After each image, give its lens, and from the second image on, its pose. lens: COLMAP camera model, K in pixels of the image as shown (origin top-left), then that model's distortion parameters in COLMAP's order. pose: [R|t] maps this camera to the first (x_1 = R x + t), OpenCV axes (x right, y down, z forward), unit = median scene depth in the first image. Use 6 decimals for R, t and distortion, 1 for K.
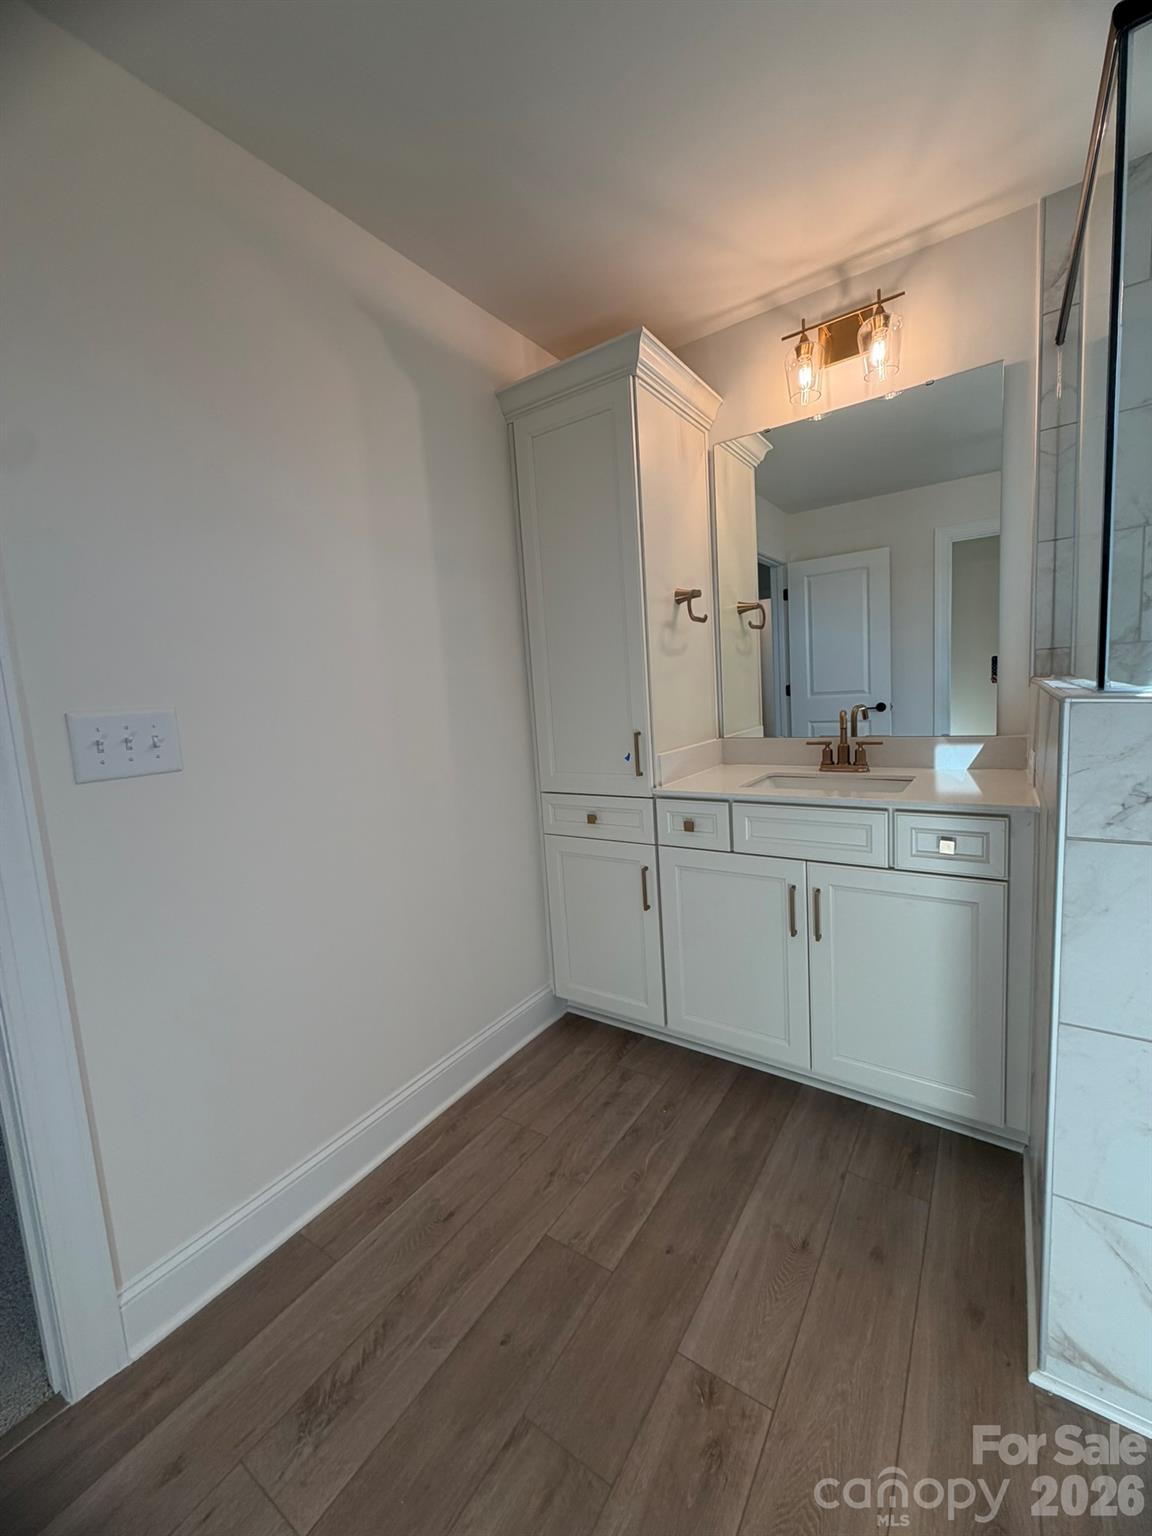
lens RADIAL K [[612.5, 0, 575.7], [0, 612.5, 761.4], [0, 0, 1]] dist [0.001470, -0.000881]
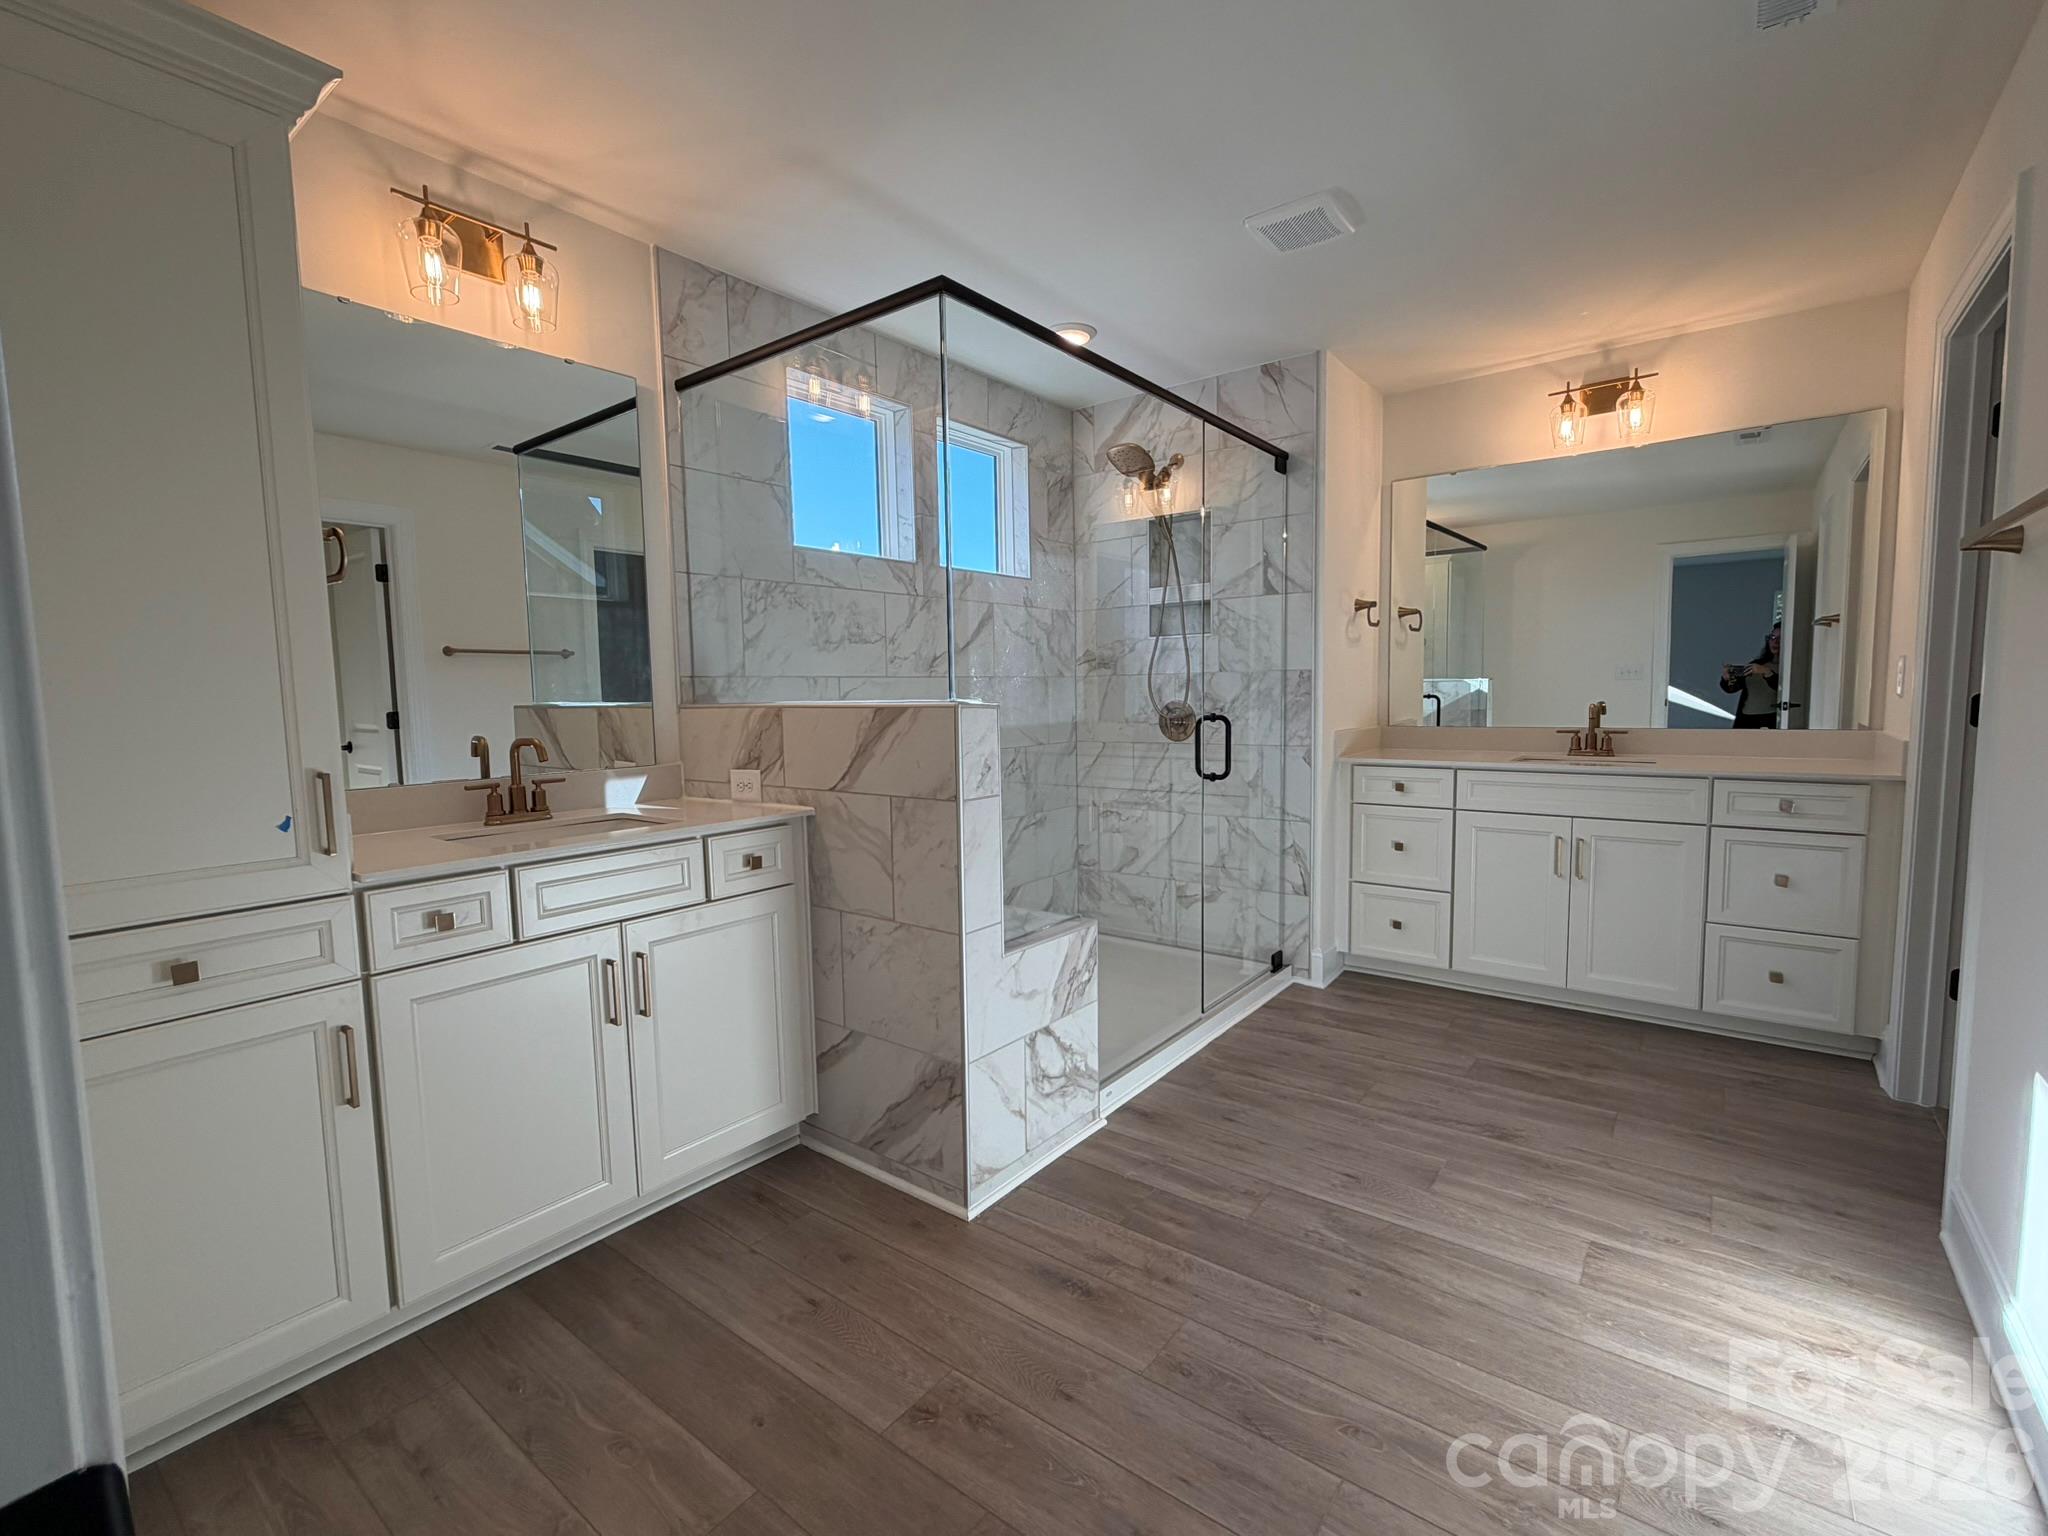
lens RADIAL K [[902.0, 0, 1017.2], [0, 902.0, 769.8], [0, 0, 1]] dist [0.001123, -0.001773]
pose [[0.061387, -0.022667, 0.997857, -0.719817], [0.132999, 0.991013, 0.014330, 0.020964], [-0.989213, 0.131834, 0.063850, 0.397144]]
